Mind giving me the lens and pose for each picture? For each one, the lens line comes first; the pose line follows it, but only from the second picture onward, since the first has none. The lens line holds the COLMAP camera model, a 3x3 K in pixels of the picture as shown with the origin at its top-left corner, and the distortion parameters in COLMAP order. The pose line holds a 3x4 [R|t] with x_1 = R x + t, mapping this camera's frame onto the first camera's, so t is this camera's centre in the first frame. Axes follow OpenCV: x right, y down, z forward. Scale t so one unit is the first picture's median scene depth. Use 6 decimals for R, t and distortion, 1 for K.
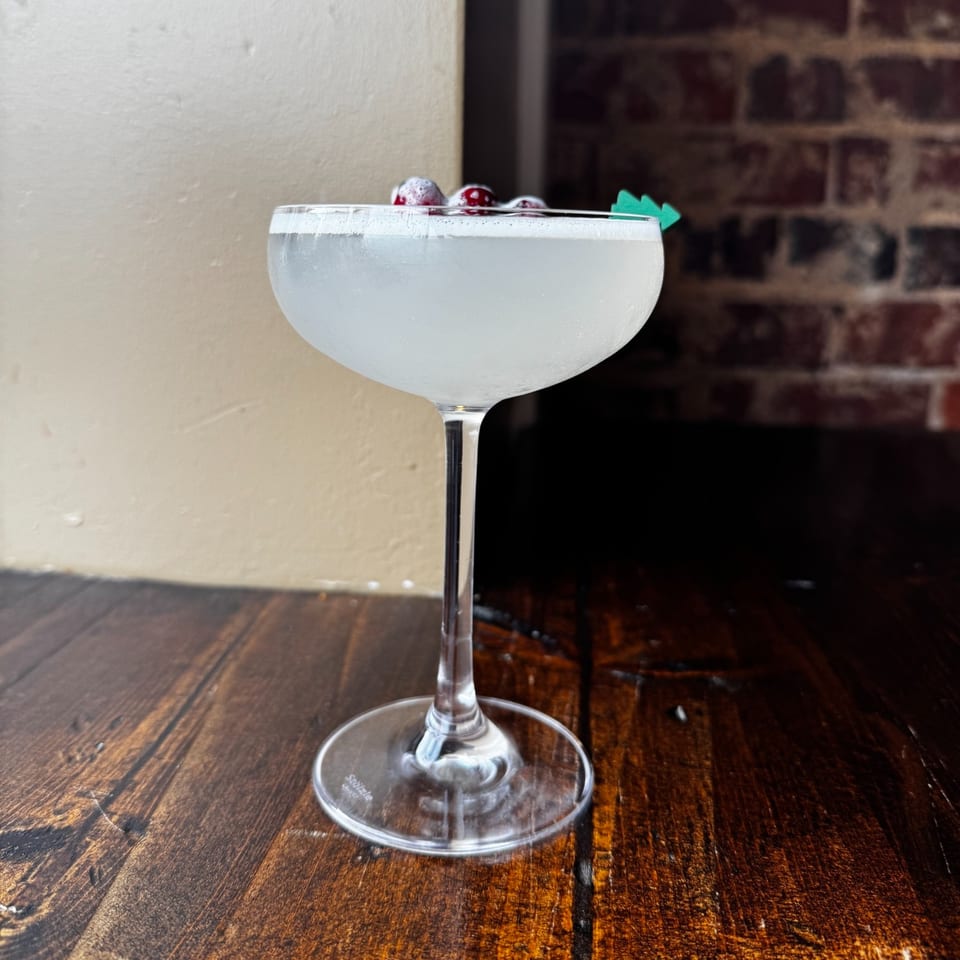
lens RADIAL K [[914.9, 0, 480.0], [0, 914.9, 480.0], [0, 0, 1]] dist [-0.029726, -0.008473]
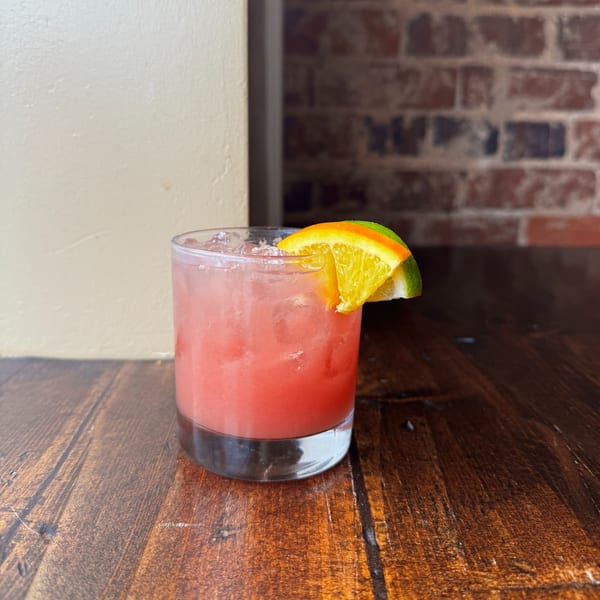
lens RADIAL K [[571.8, 0, 300.0], [0, 571.8, 300.0], [0, 0, 1]] dist [-0.029726, -0.008473]
pose [[0.992652, -0.035335, 0.115729, -0.071143], [0.033091, 0.999226, 0.021262, 0.021026], [-0.116391, -0.017276, 0.993053, 0.085521]]
